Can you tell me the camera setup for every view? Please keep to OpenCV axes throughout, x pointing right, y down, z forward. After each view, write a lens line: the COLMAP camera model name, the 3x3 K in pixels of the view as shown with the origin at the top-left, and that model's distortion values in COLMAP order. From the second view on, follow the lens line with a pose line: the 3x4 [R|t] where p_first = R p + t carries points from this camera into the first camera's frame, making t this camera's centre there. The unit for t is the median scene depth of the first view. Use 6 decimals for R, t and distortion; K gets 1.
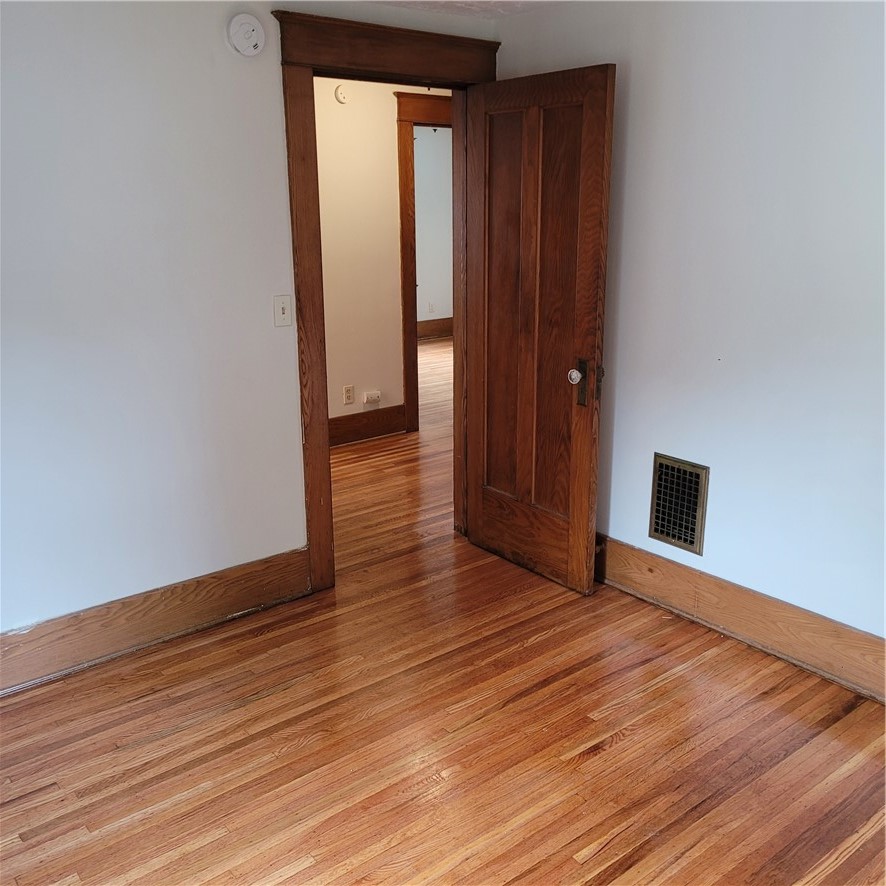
lens RADIAL K [[869.7, 0, 442.5], [0, 869.7, 443.2], [0, 0, 1]] dist [0.003307, 0.000000]
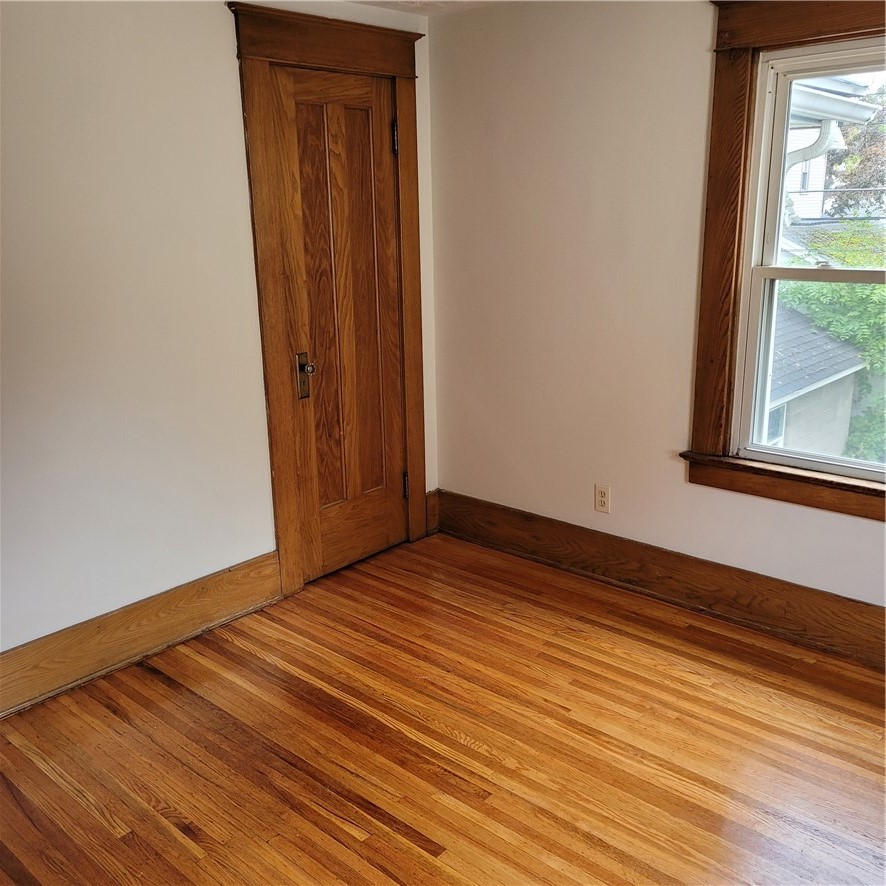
lens RADIAL K [[869.7, 0, 442.9], [0, 869.7, 443.1], [0, 0, 1]] dist [0.003307, 0.000000]
pose [[-0.168137, -0.256887, 0.951703, -0.635350], [0.286570, 0.911014, 0.296532, -0.201347], [-0.943190, 0.322587, -0.079559, 0.739020]]
